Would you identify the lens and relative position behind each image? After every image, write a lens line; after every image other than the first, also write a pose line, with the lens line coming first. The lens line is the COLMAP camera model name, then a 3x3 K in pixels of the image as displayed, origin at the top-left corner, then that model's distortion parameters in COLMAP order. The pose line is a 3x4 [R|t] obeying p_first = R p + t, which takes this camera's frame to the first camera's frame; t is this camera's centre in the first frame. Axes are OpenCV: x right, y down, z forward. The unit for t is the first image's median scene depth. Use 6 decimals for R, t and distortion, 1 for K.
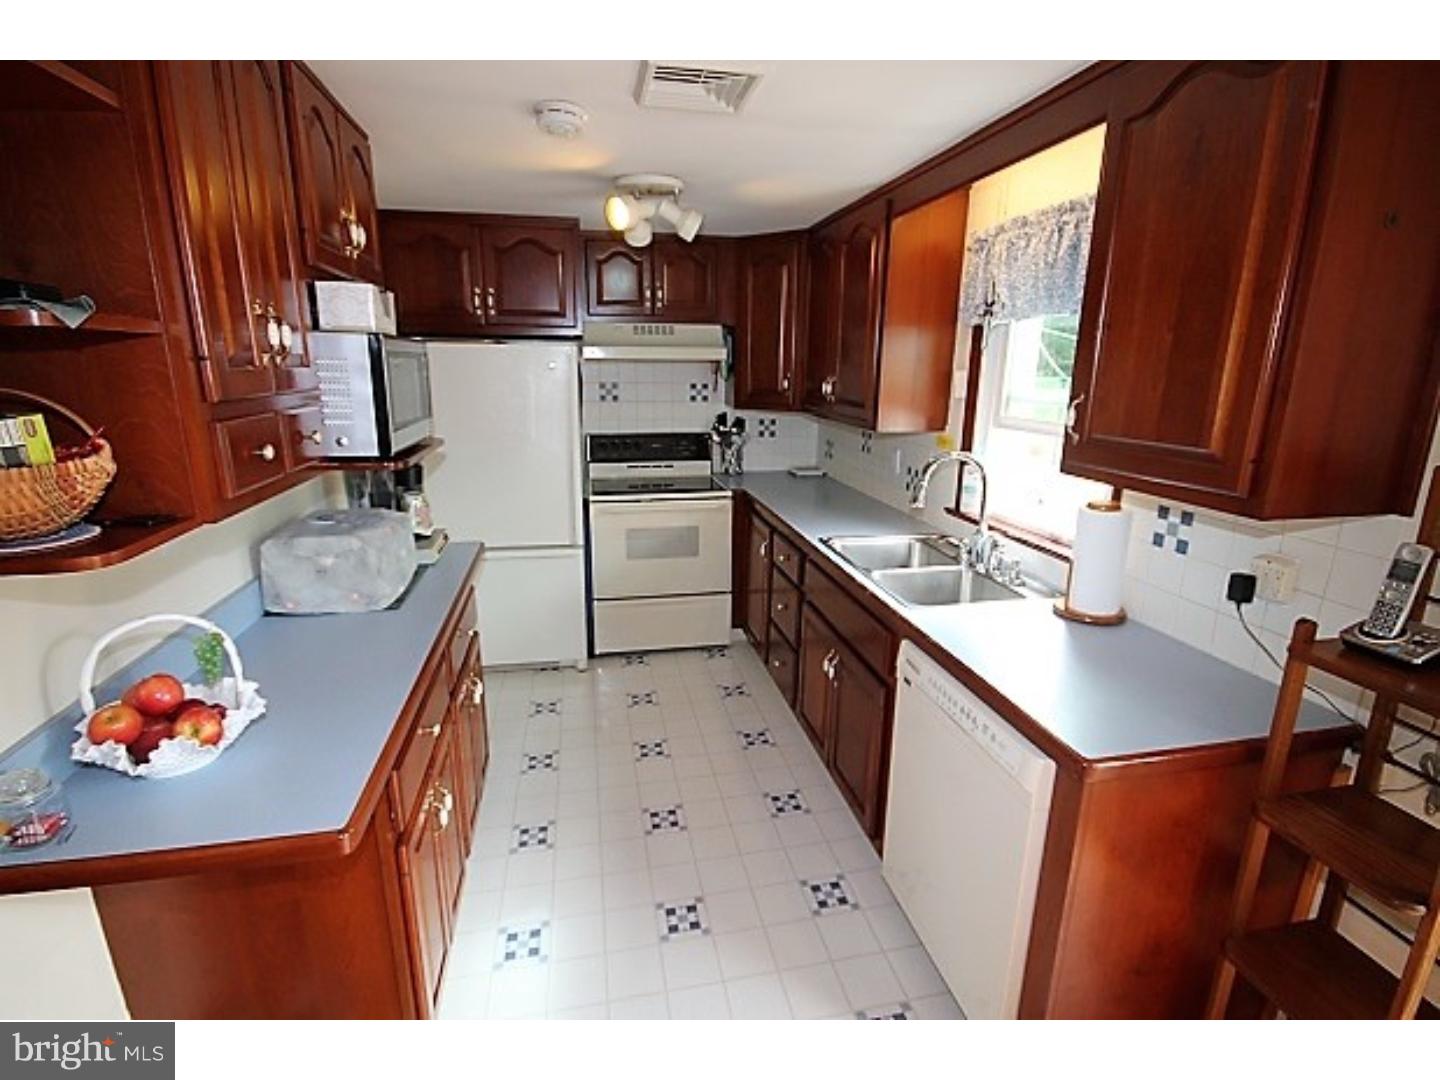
lens RADIAL K [[677.0, 0, 720.0], [0, 677.0, 540.0], [0, 0, 1]] dist [-0.004160, 0.000074]
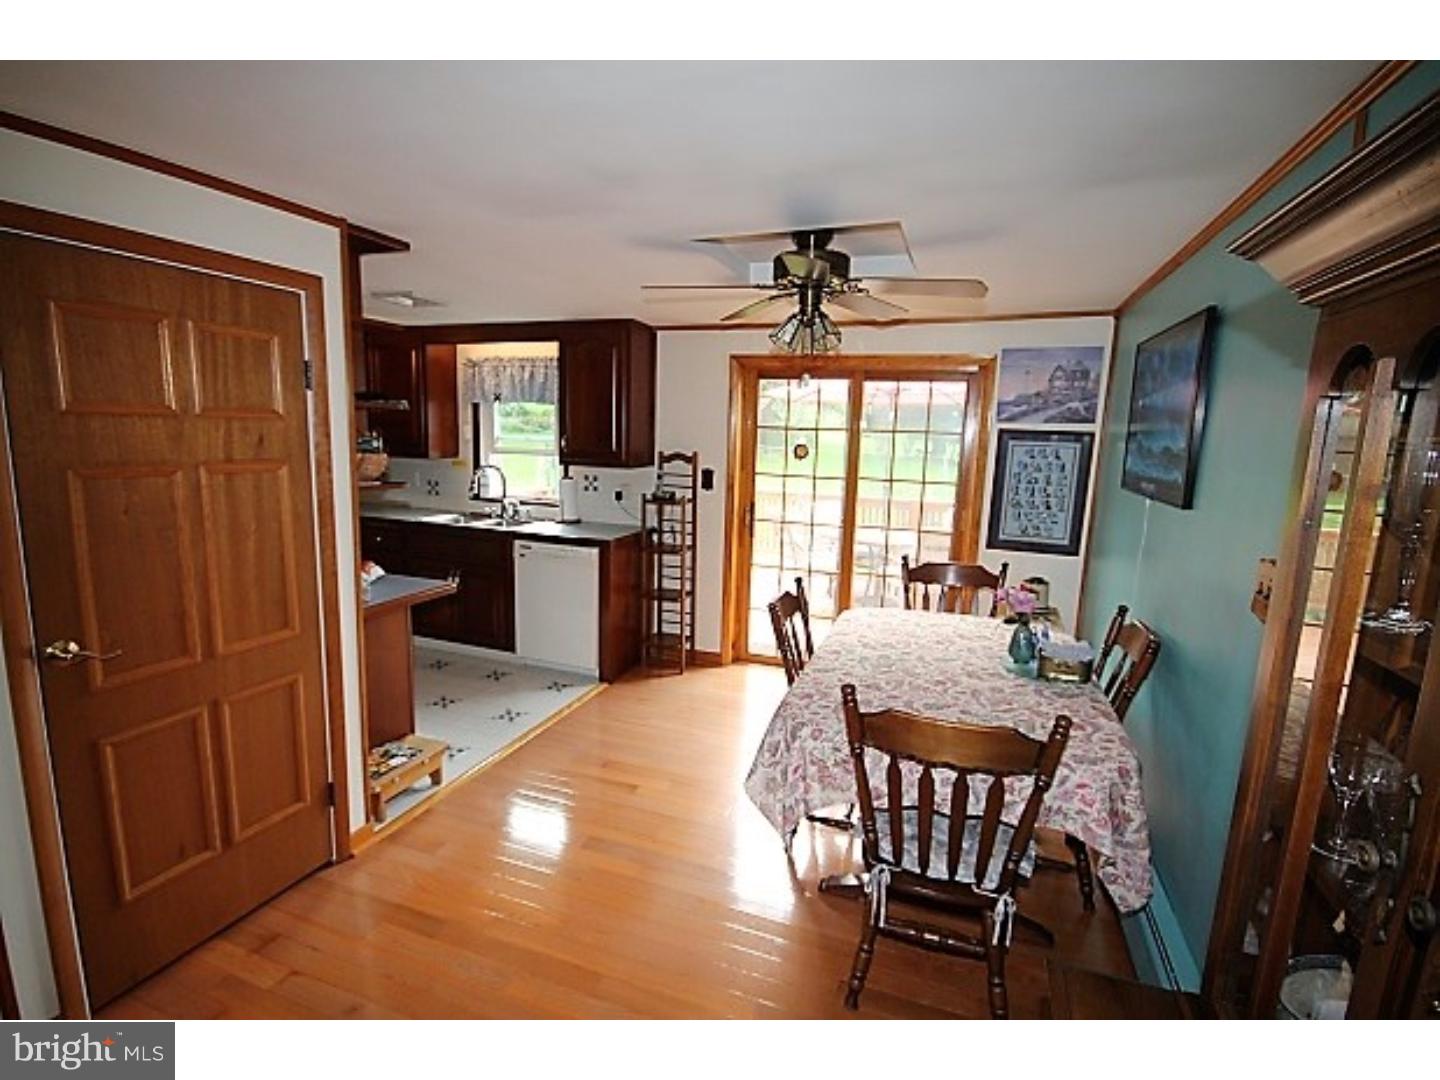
lens RADIAL K [[677.0, 0, 720.0], [0, 677.0, 540.0], [0, 0, 1]] dist [-0.004160, 0.000074]
pose [[0.529237, -0.128590, 0.838673, -1.068960], [0.192822, 0.980814, 0.028705, 0.179033], [-0.826273, 0.146523, 0.543878, -0.690651]]
